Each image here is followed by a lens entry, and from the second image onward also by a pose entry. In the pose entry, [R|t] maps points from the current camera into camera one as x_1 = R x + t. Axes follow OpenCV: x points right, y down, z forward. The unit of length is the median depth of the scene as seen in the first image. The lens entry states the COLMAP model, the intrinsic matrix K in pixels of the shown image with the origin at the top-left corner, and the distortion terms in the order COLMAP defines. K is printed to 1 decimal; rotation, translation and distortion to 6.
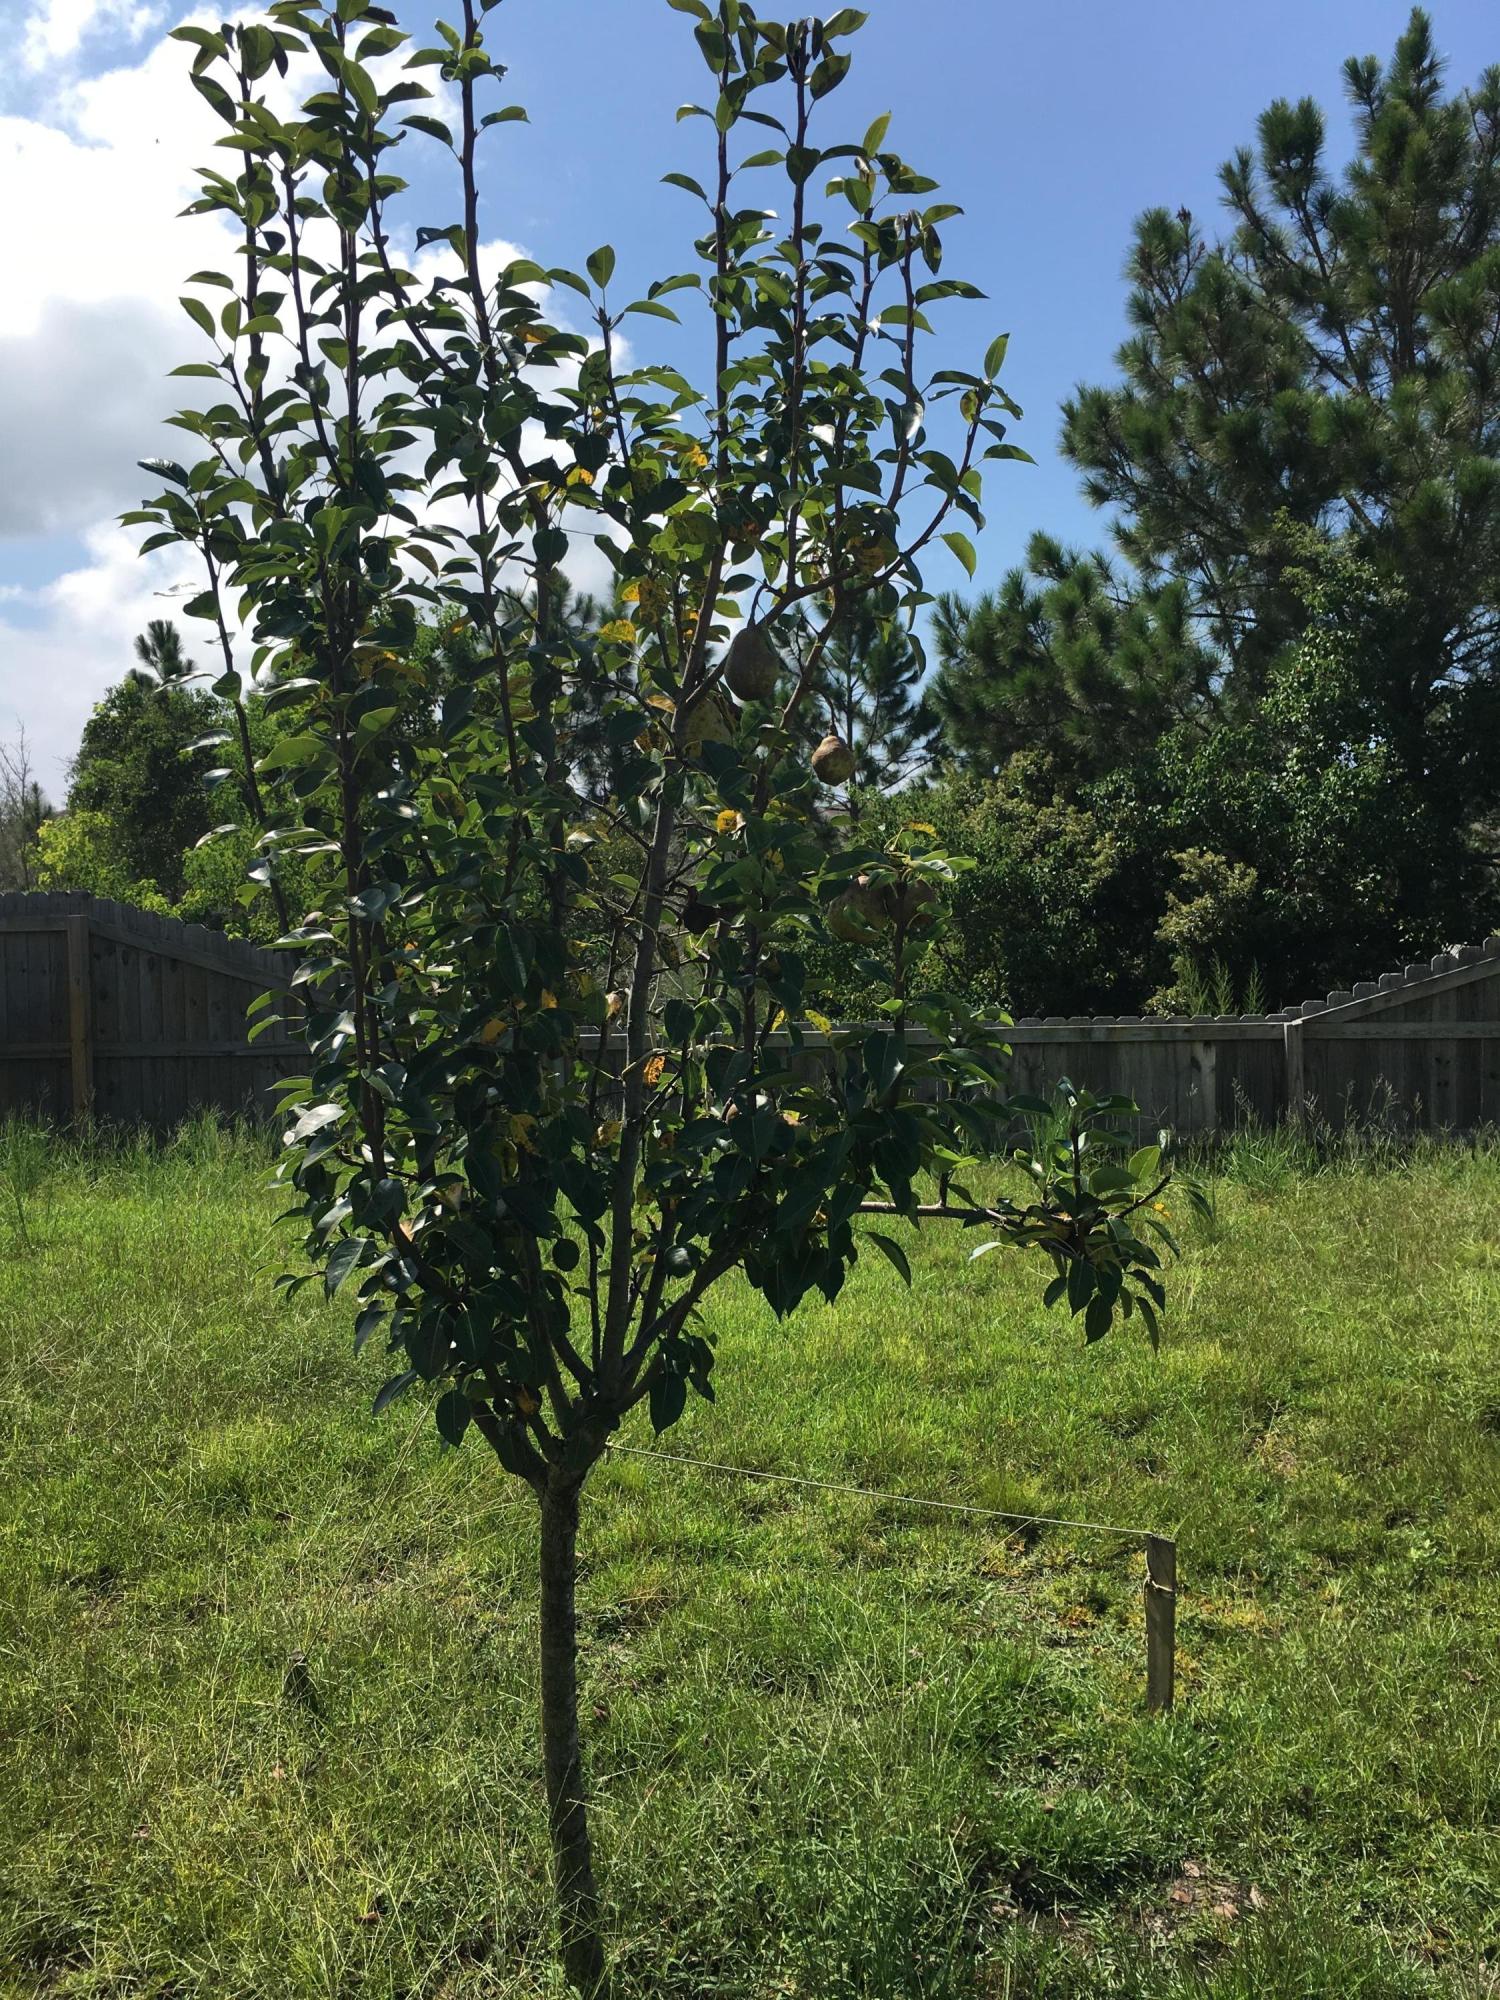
lens RADIAL K [[1711.0, 0, 750.0], [0, 1711.0, 1000.0], [0, 0, 1]] dist [0.086786, -0.110038]
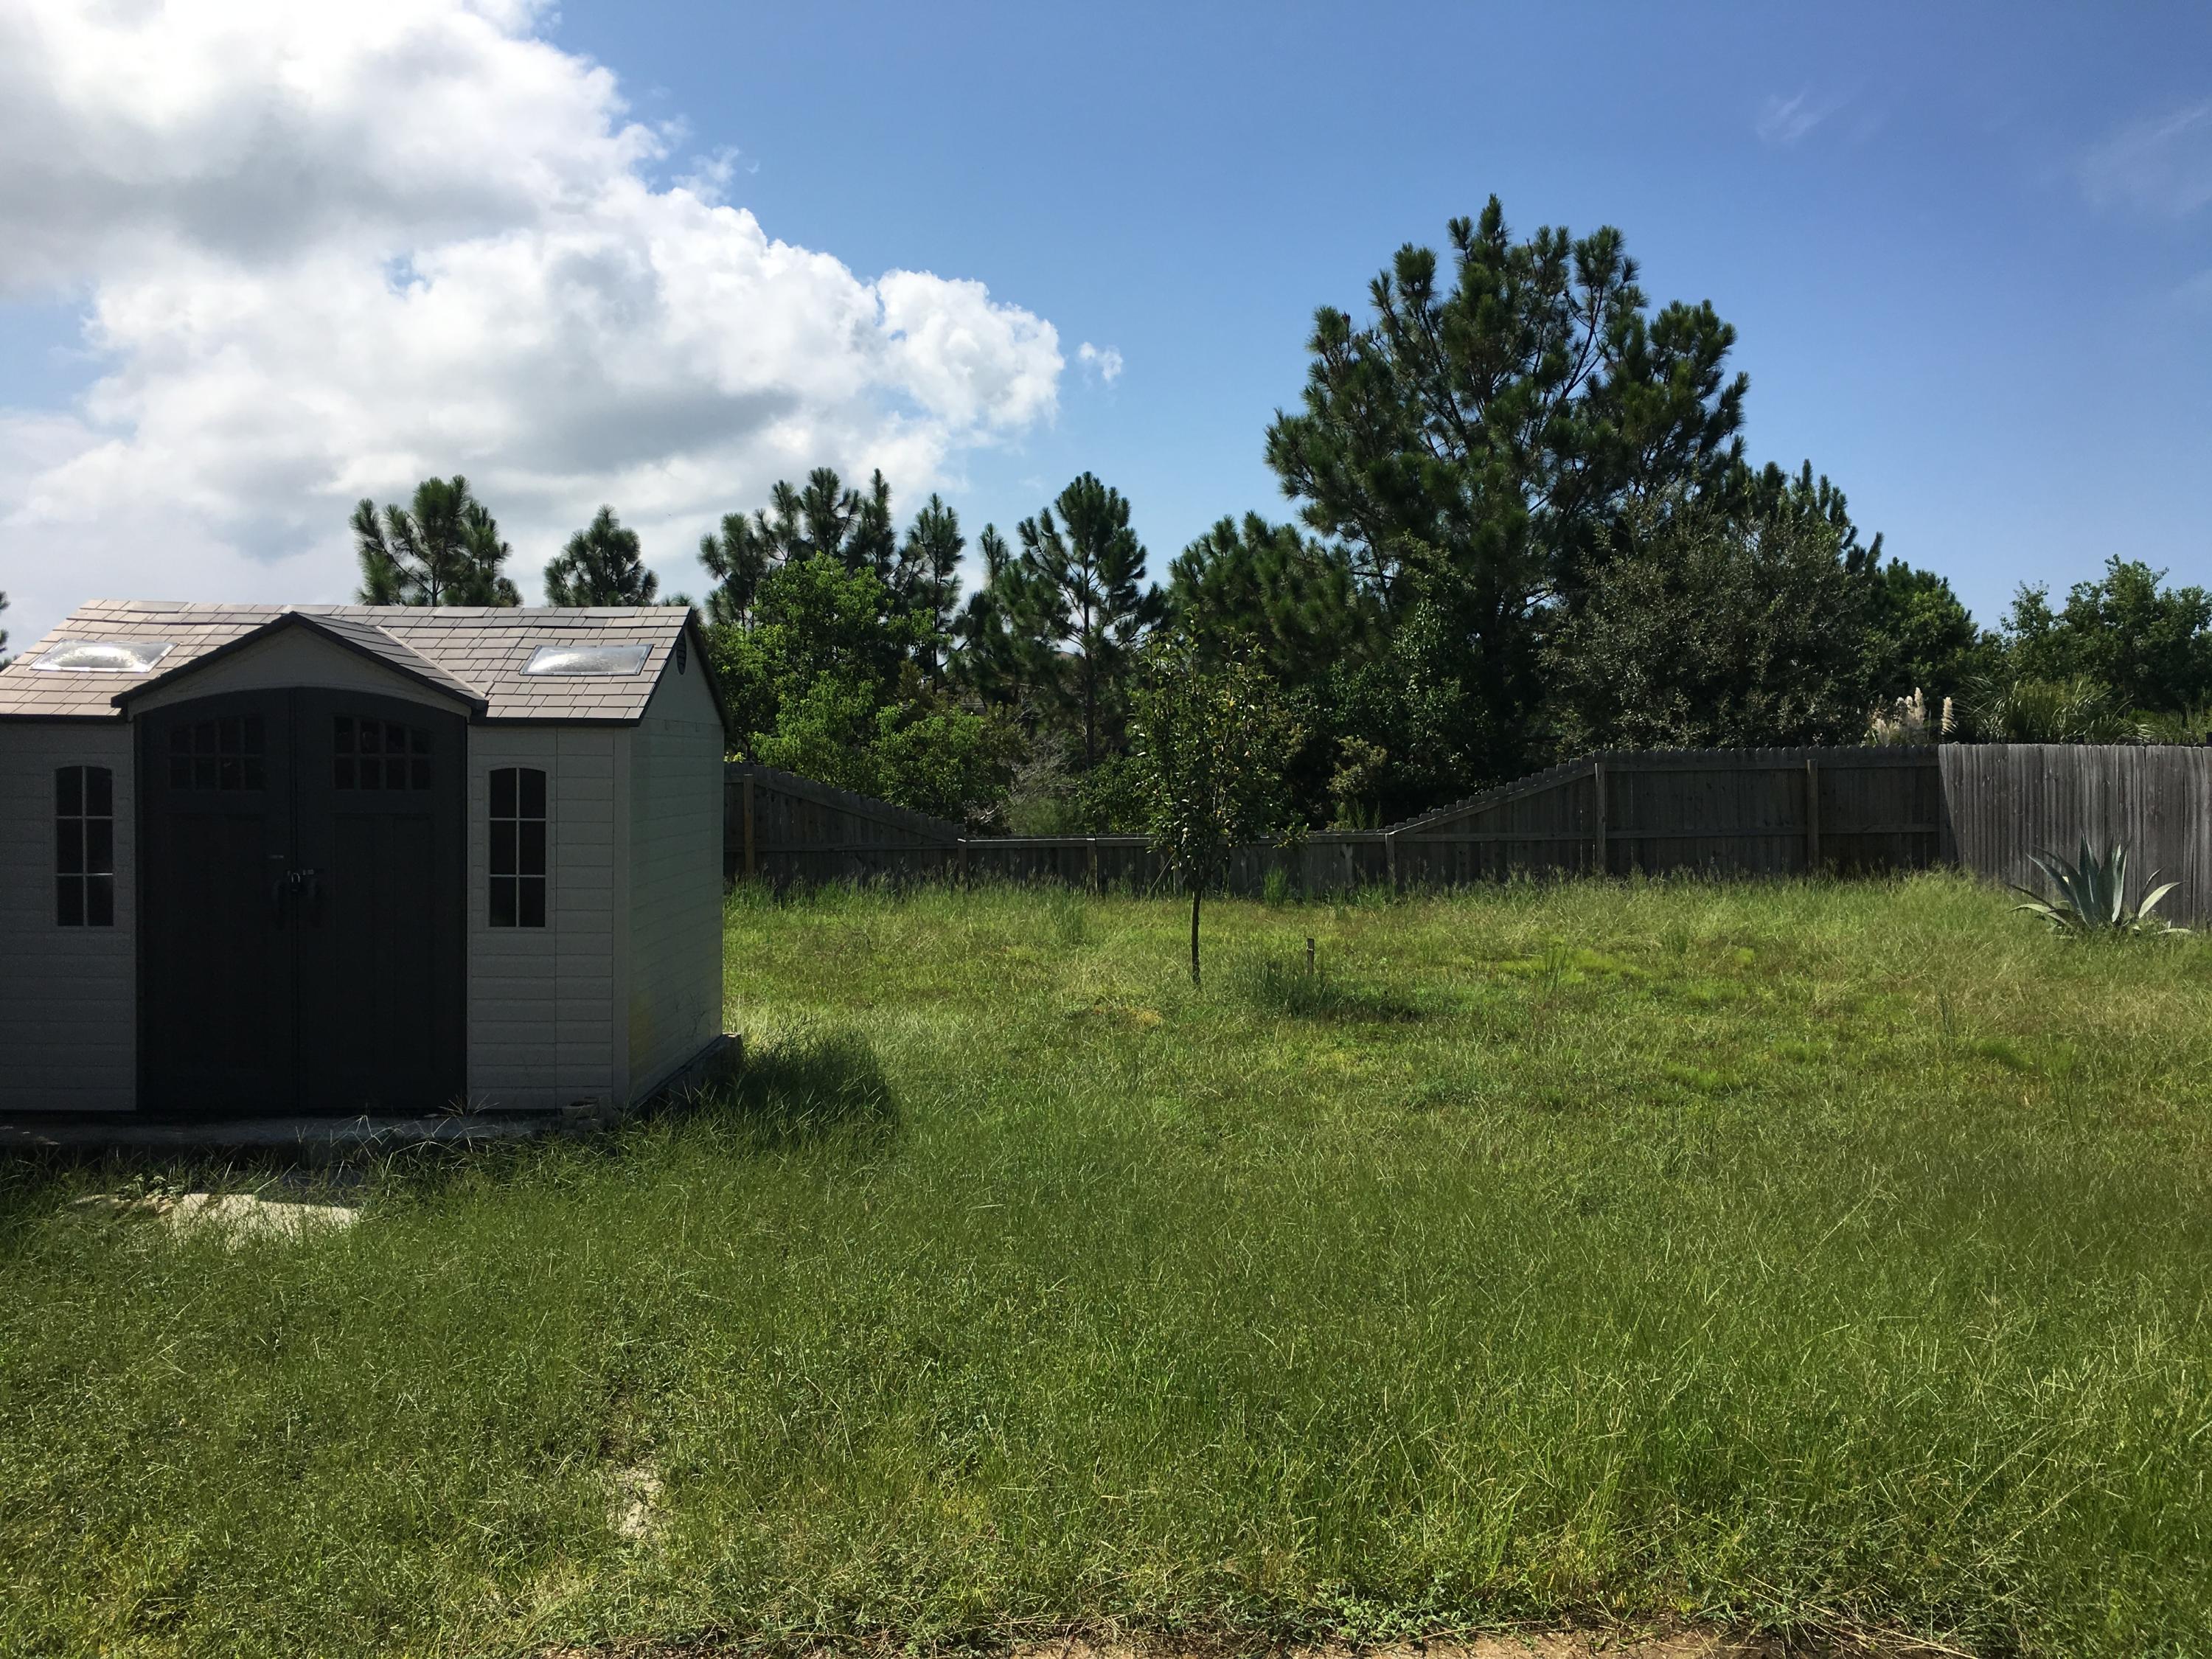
lens RADIAL K [[1892.4, 0, 1106.3], [0, 1892.4, 815.7], [0, 0, 1]] dist [0.086786, -0.110038]
pose [[0.994680, 0.003258, 0.102959, -0.129315], [-0.000980, 0.999754, -0.022171, 0.022652], [-0.103006, 0.021953, 0.994438, -0.626048]]
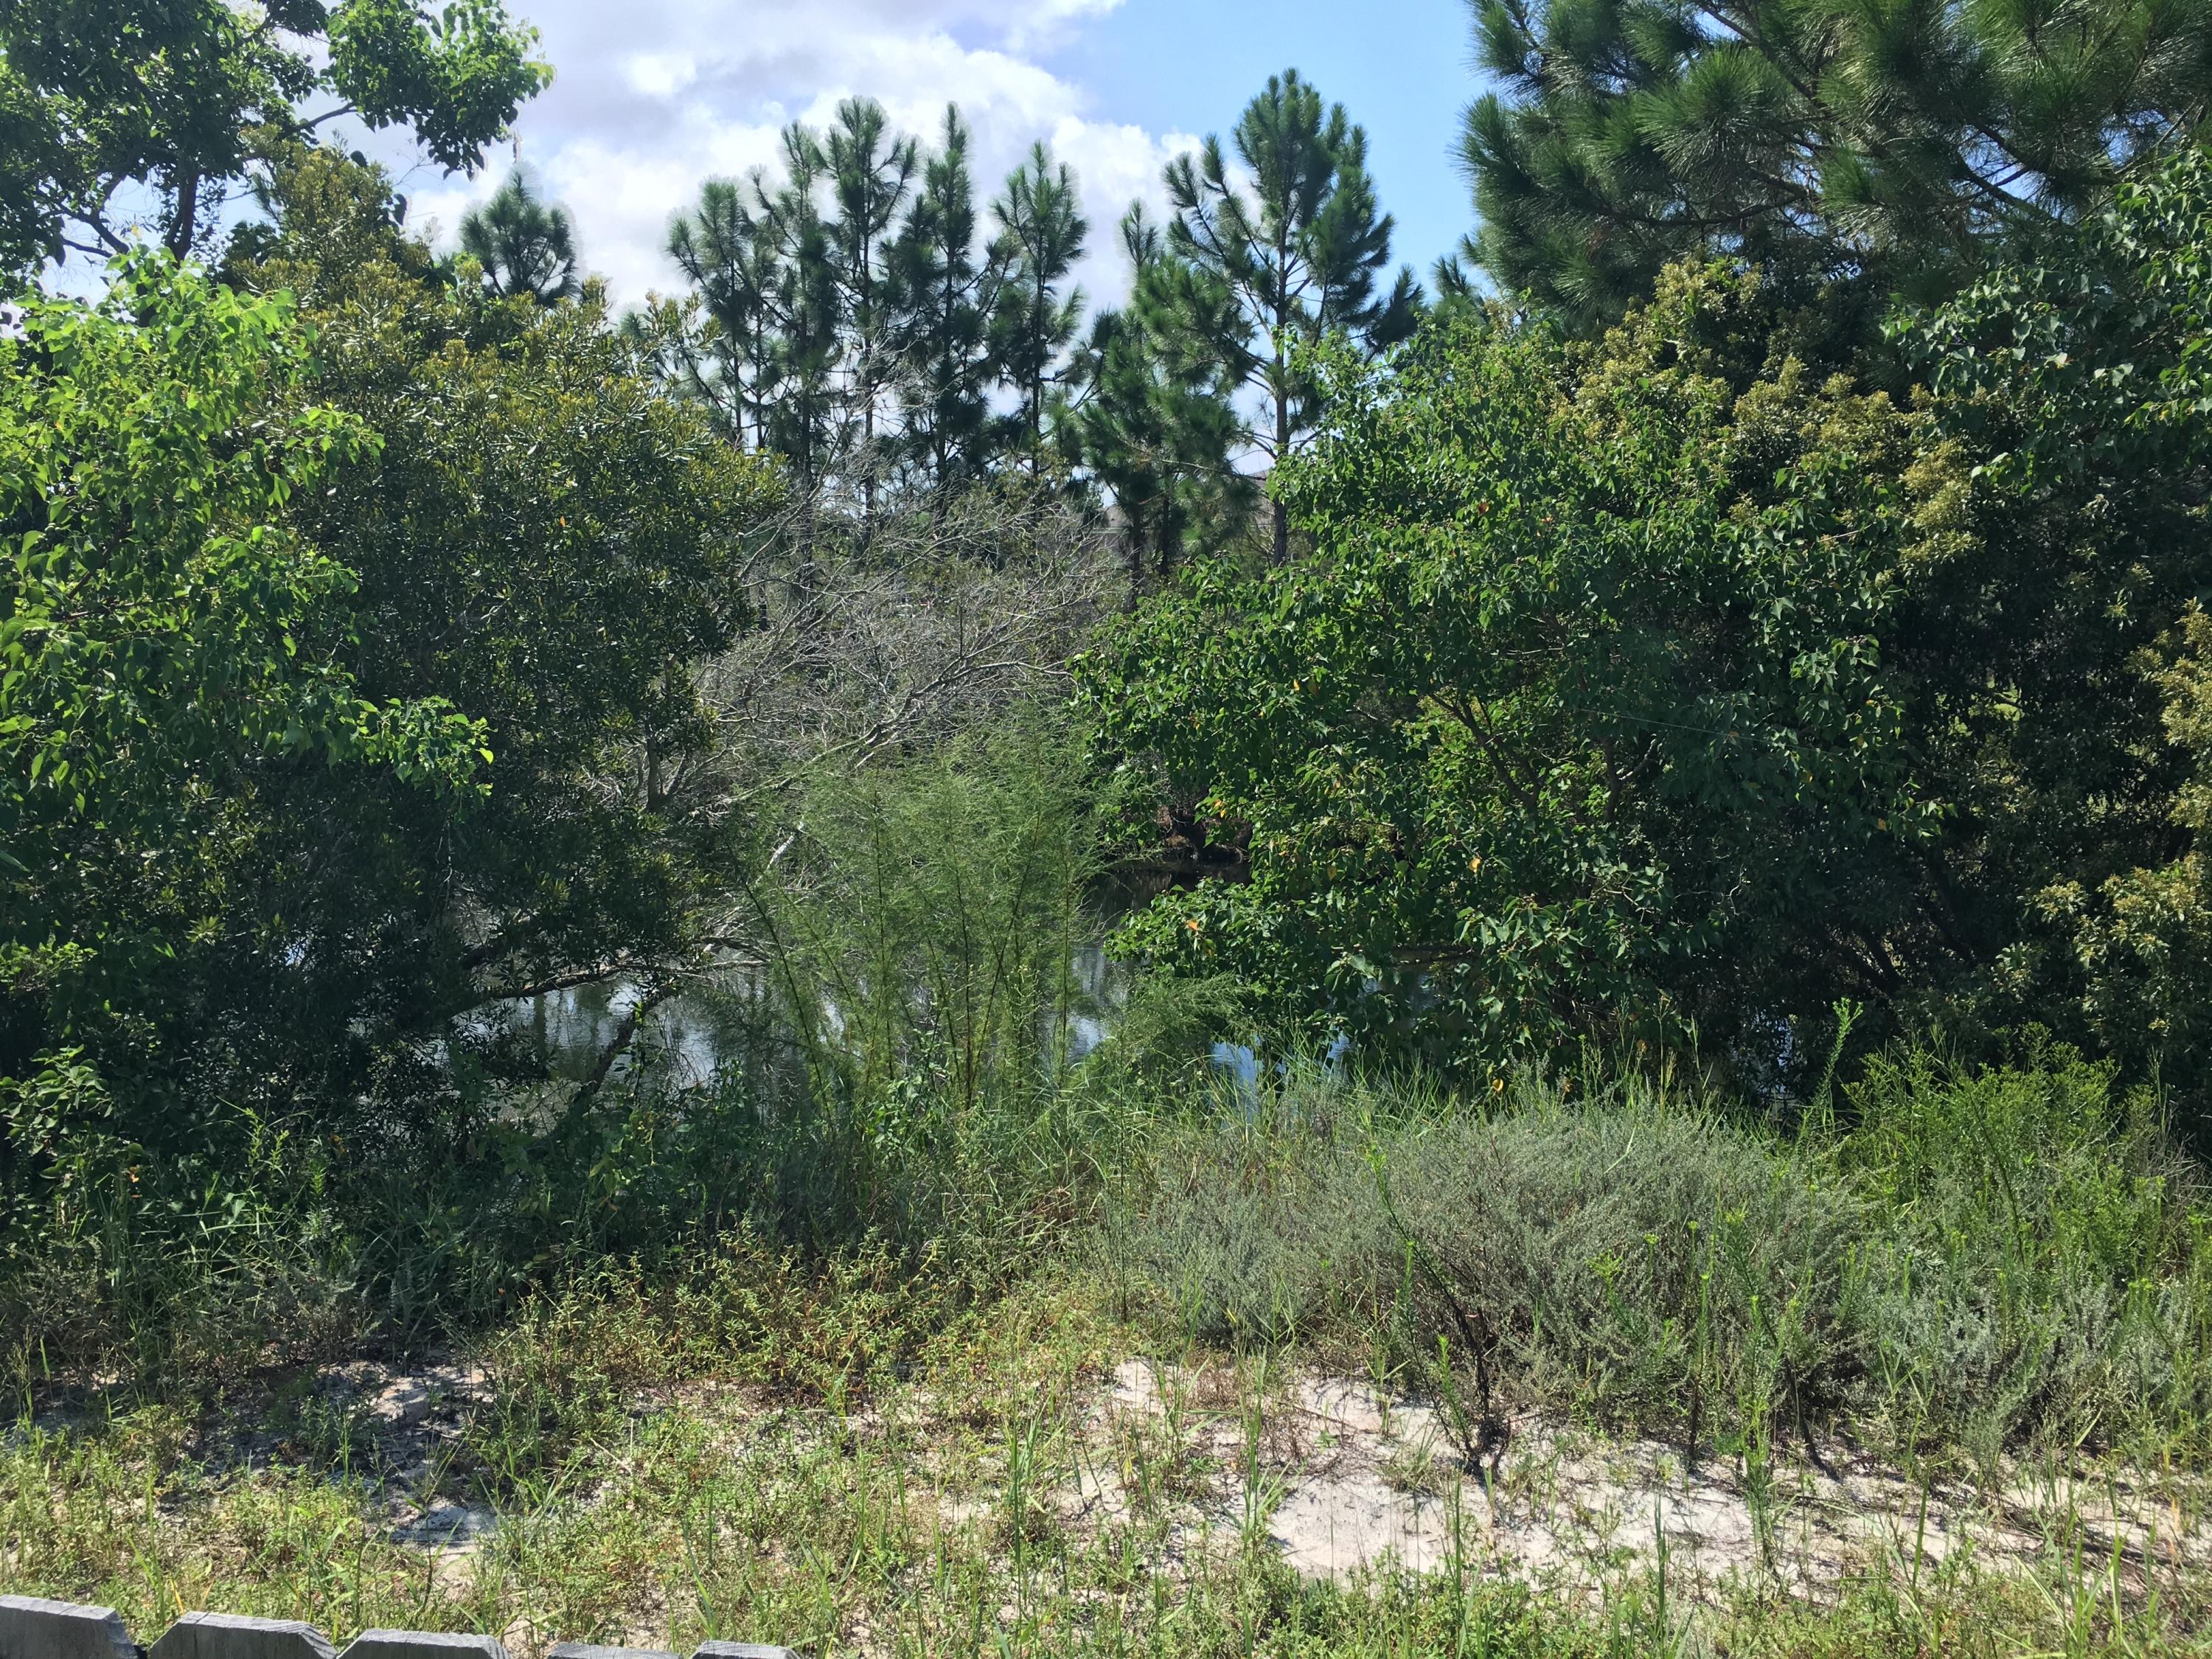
lens RADIAL K [[1892.4, 0, 1106.3], [0, 1892.4, 815.7], [0, 0, 1]] dist [0.086786, -0.110038]
pose [[0.999145, 0.033784, -0.023815, 0.028451], [-0.032247, 0.997542, 0.062210, -0.030393], [0.025858, -0.061389, 0.997779, 0.498452]]
